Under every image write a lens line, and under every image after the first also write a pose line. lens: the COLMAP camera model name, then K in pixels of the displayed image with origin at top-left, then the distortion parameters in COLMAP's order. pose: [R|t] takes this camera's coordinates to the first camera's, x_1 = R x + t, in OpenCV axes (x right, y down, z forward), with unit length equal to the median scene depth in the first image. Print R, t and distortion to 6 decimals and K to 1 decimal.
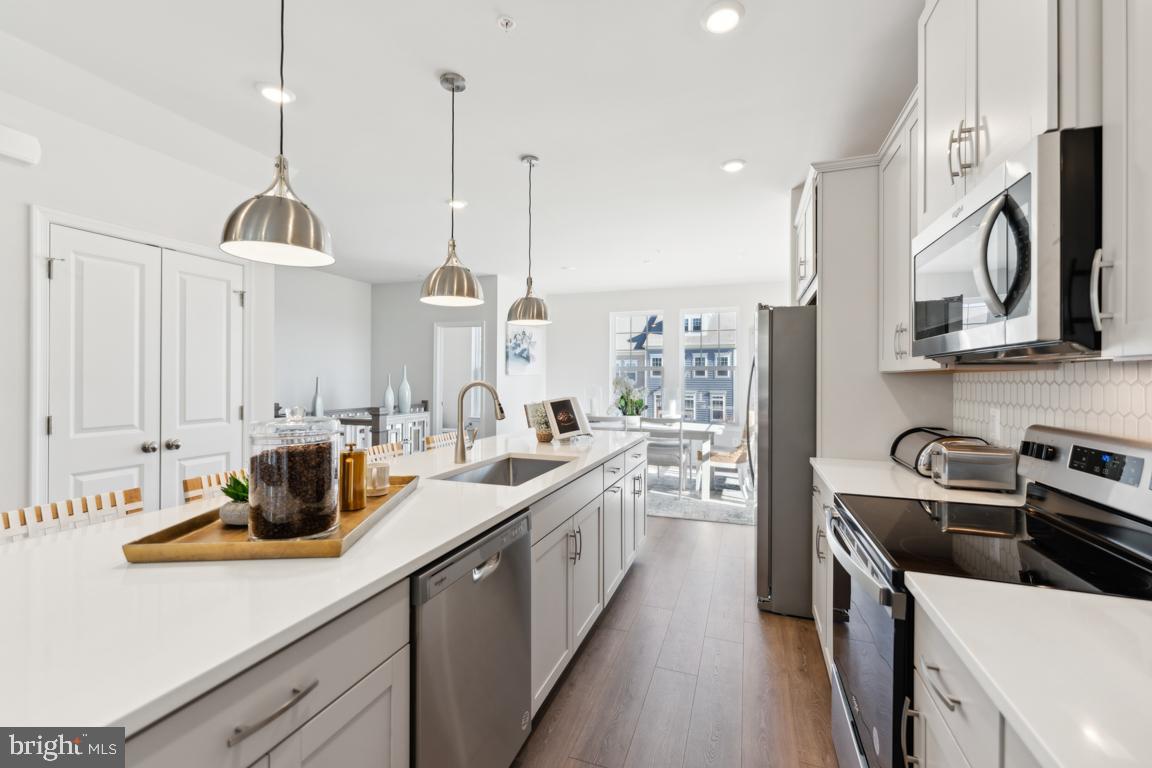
lens RADIAL K [[473.8, 0, 582.0], [0, 473.8, 379.1], [0, 0, 1]] dist [-0.001644, 0.000956]
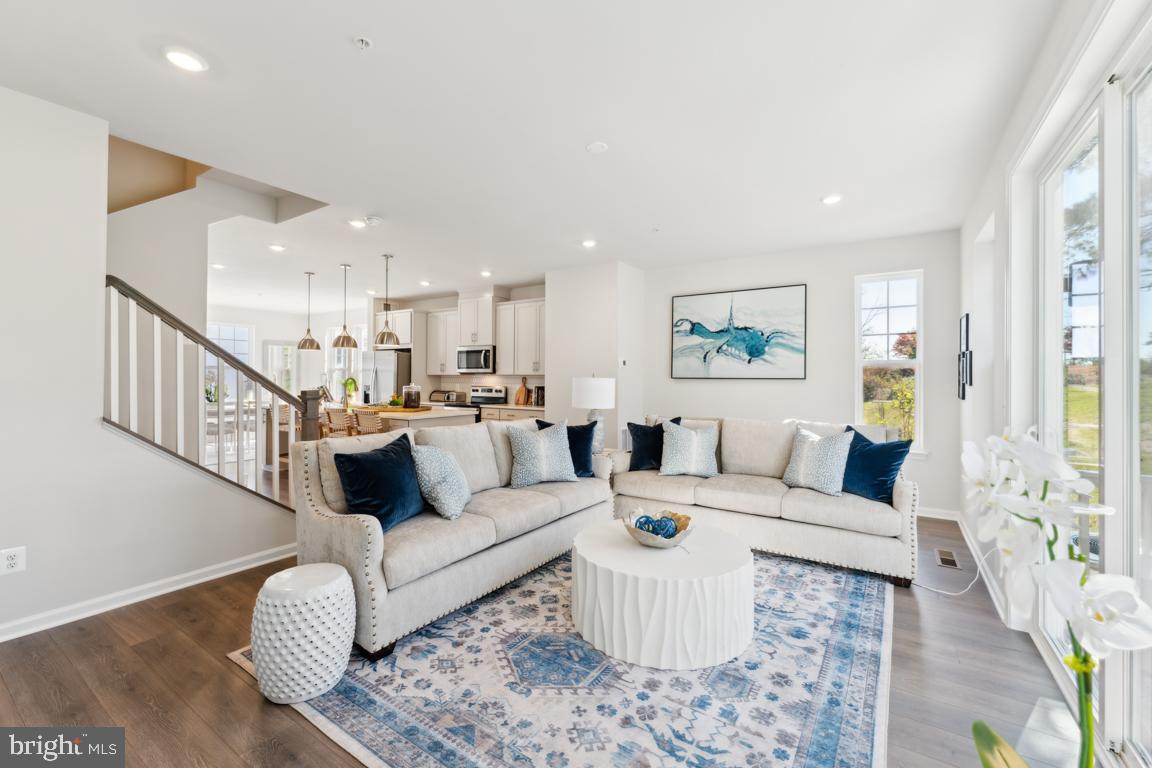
lens RADIAL K [[473.8, 0, 586.8], [0, 473.8, 380.8], [0, 0, 1]] dist [-0.001644, 0.000956]
pose [[0.232416, -0.008827, 0.972576, -1.093655], [-0.005144, 0.999934, 0.010304, -0.005278], [-0.972603, -0.007398, 0.232355, -0.409445]]
